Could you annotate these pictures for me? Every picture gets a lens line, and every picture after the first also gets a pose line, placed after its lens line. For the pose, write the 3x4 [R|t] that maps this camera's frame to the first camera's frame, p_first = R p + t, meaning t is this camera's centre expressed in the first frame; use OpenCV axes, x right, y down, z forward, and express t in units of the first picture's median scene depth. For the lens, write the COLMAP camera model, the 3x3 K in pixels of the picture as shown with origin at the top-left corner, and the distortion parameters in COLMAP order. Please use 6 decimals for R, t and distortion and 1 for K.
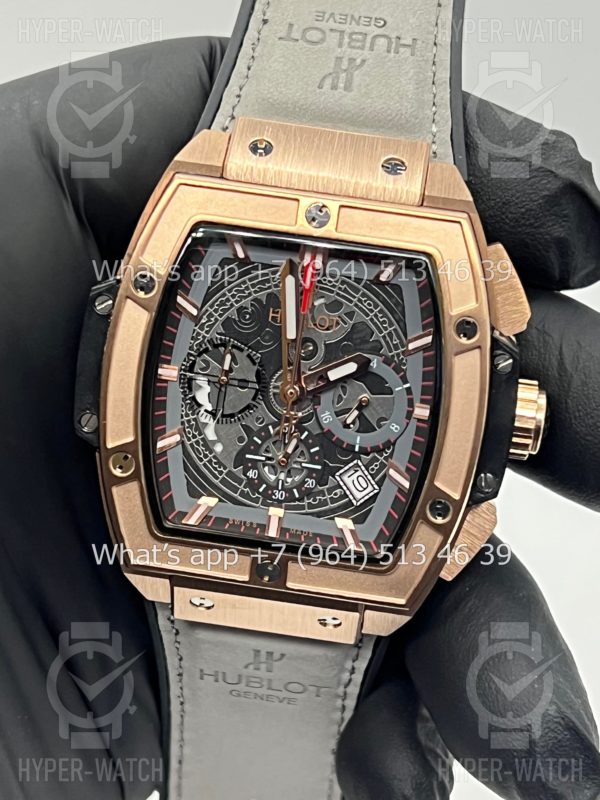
lens RADIAL K [[1814.5, 0, 297.3], [0, 1814.5, 399.6], [0, 0, 1]] dist [0.107196, 0.000000]
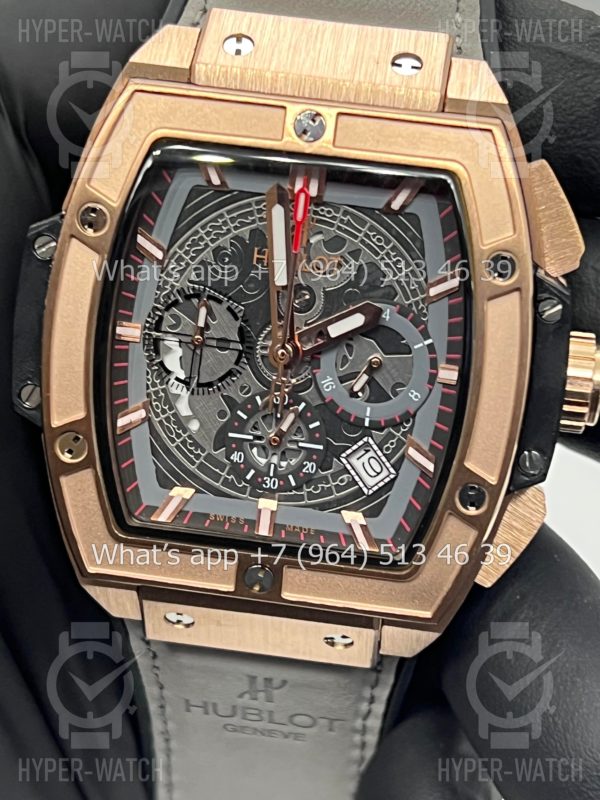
lens RADIAL K [[1814.5, 0, 302.8], [0, 1814.5, 401.2], [0, 0, 1]] dist [0.107196, 0.000000]
pose [[0.999348, -0.018434, -0.031052, 0.029473], [0.018485, 0.999828, 0.001344, 0.016011], [0.031022, -0.001917, 0.999517, 0.205801]]
